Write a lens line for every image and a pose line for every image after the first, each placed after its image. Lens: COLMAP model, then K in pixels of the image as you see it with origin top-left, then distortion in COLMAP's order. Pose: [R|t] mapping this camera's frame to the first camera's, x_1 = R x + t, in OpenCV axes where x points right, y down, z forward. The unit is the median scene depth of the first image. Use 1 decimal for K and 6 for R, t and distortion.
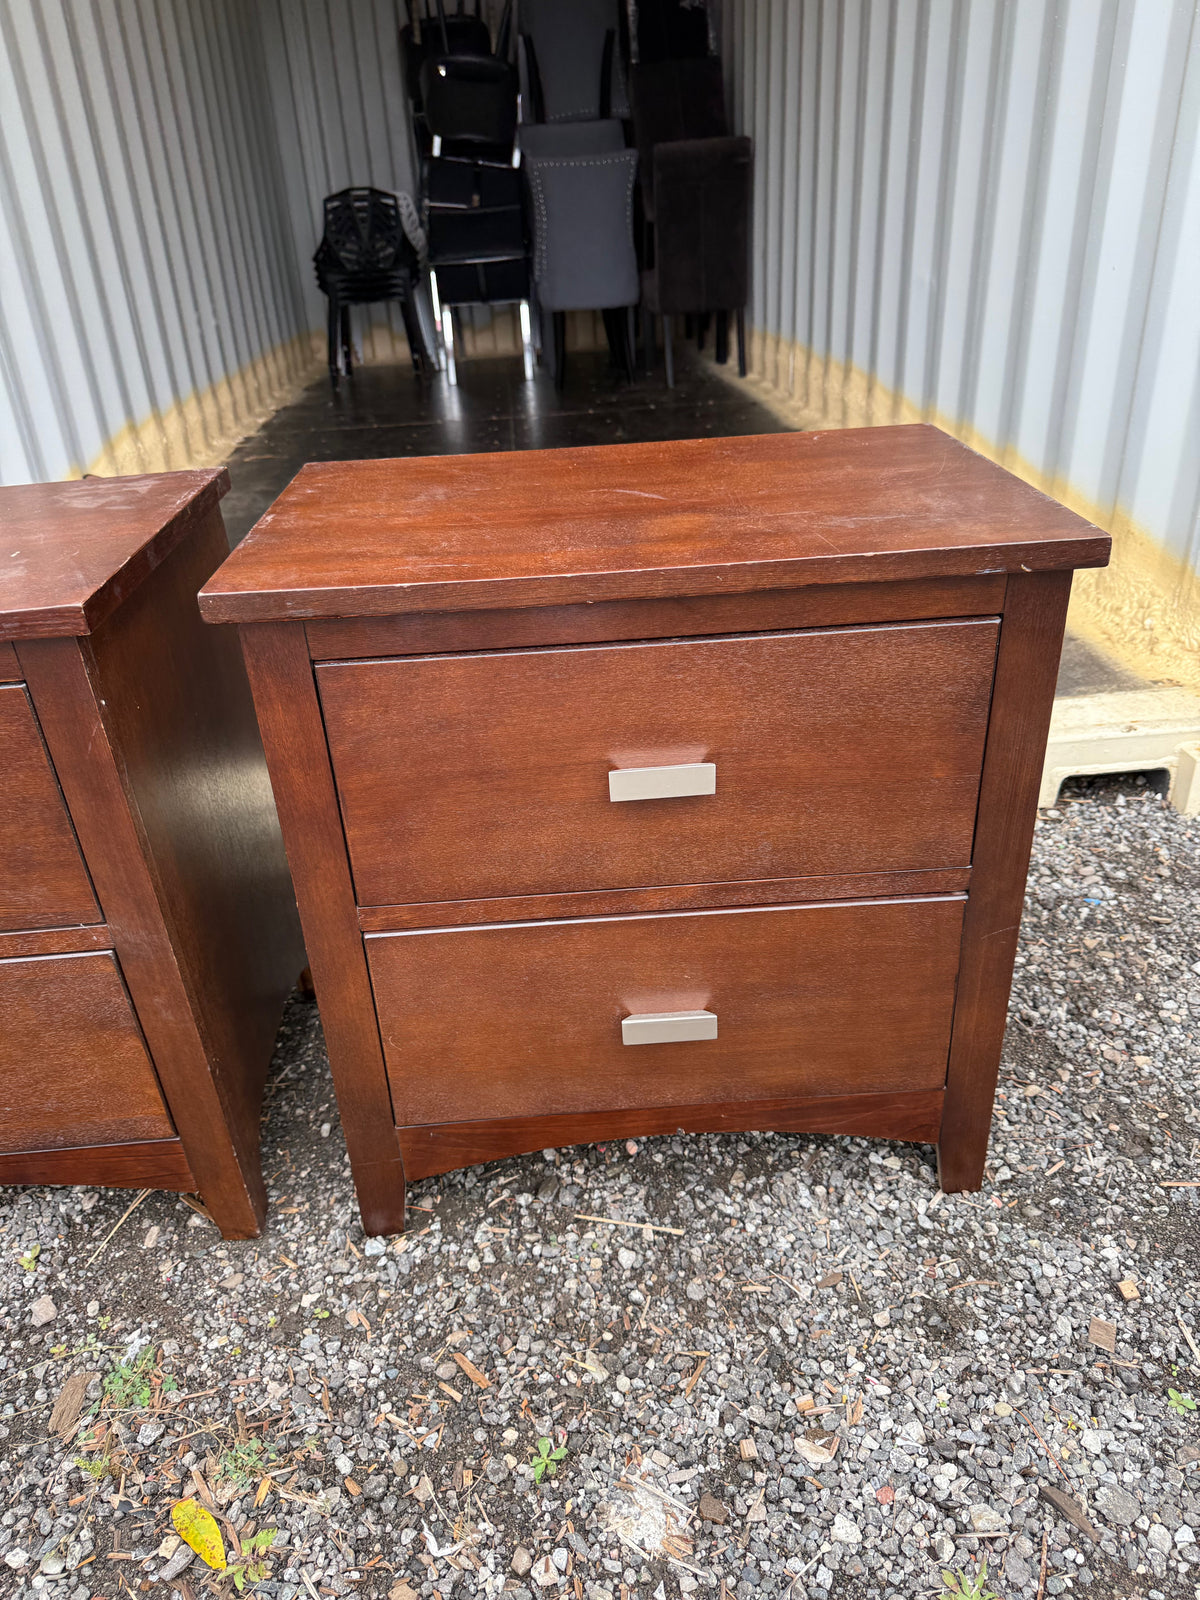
lens RADIAL K [[1147.8, 0, 593.7], [0, 1147.8, 801.0], [0, 0, 1]] dist [0.009743, -0.018620]
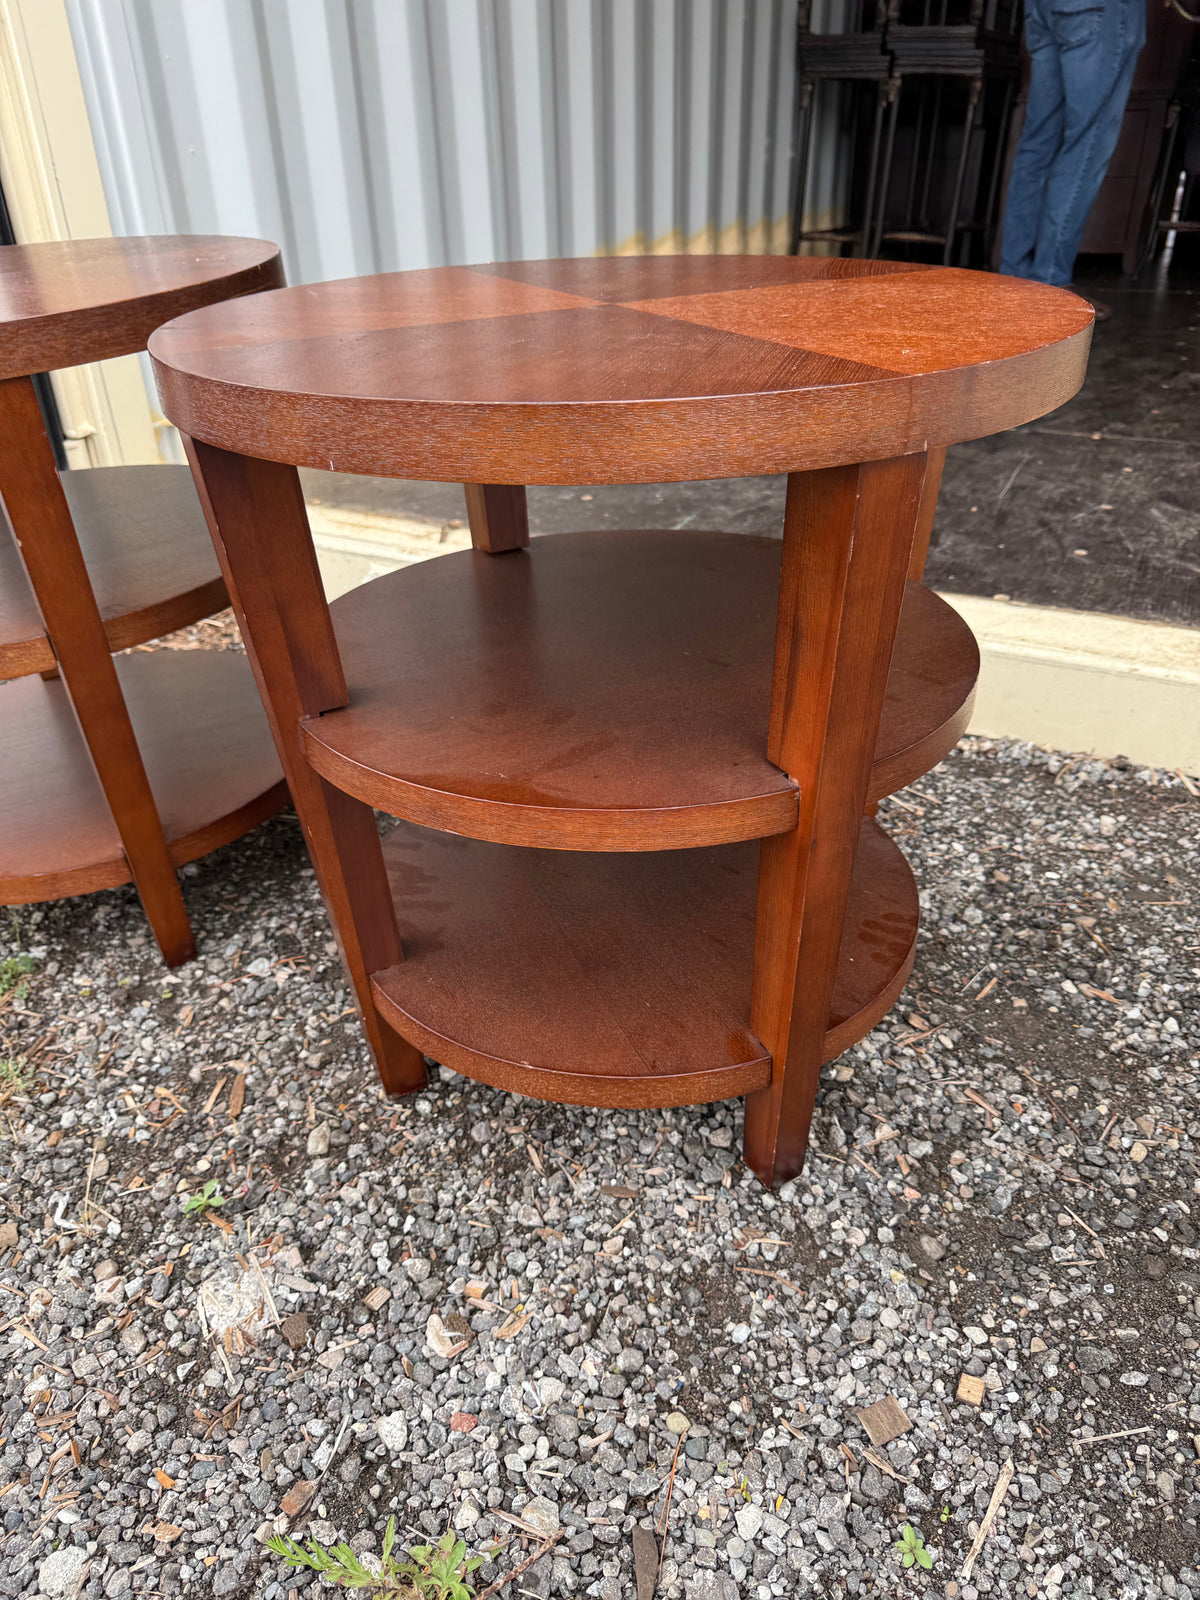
lens RADIAL K [[1147.8, 0, 605.2], [0, 1147.8, 819.3], [0, 0, 1]] dist [0.009743, -0.018620]
pose [[0.849570, 0.299638, -0.434105, 0.466832], [-0.259814, 0.953941, 0.149980, 0.053669], [0.459050, -0.014632, 0.888290, 0.292267]]
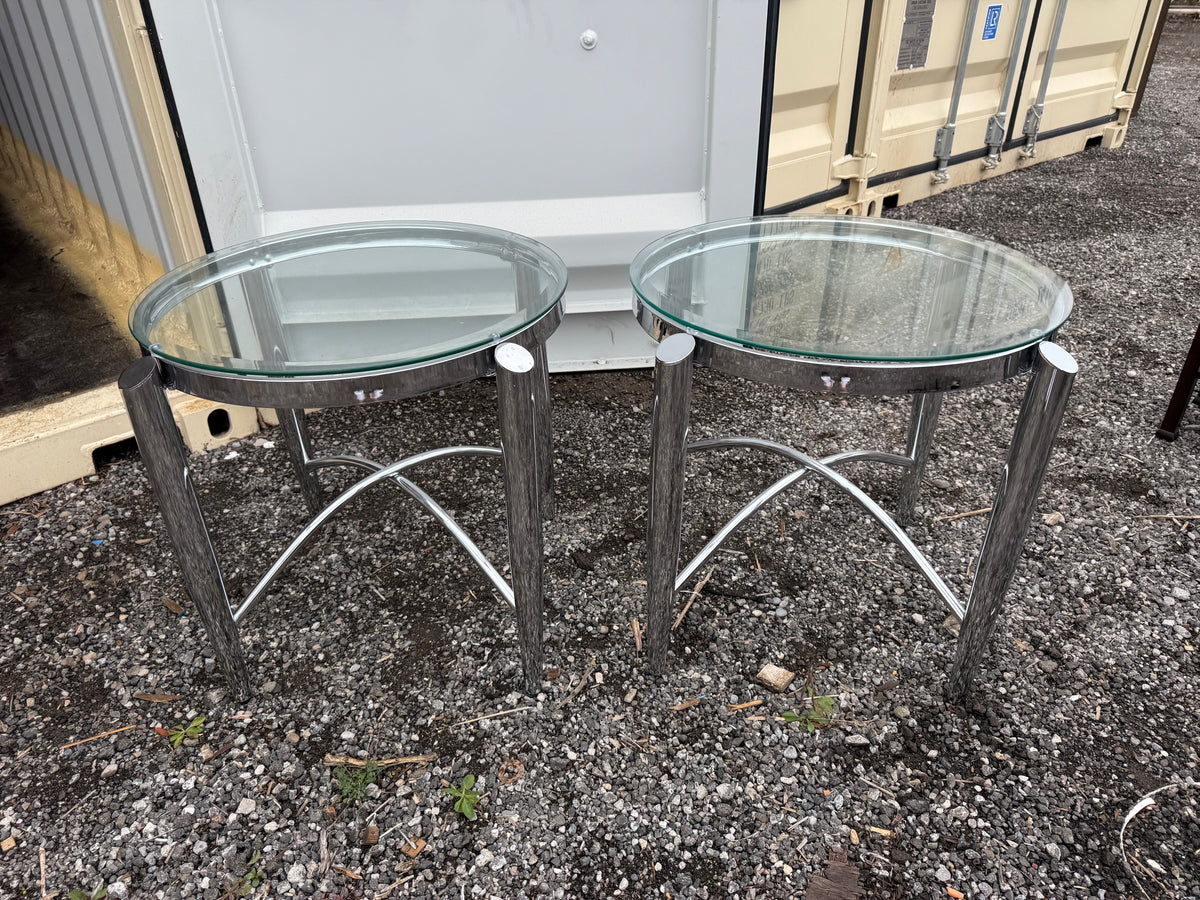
lens RADIAL K [[860.9, 0, 600.0], [0, 860.9, 438.9], [0, 0, 1]] dist [0.009743, -0.018620]
pose [[0.818809, -0.262712, 0.510426, 0.641713], [0.245161, 0.964007, 0.102887, 0.013722], [-0.519084, 0.040891, 0.853745, -0.297797]]
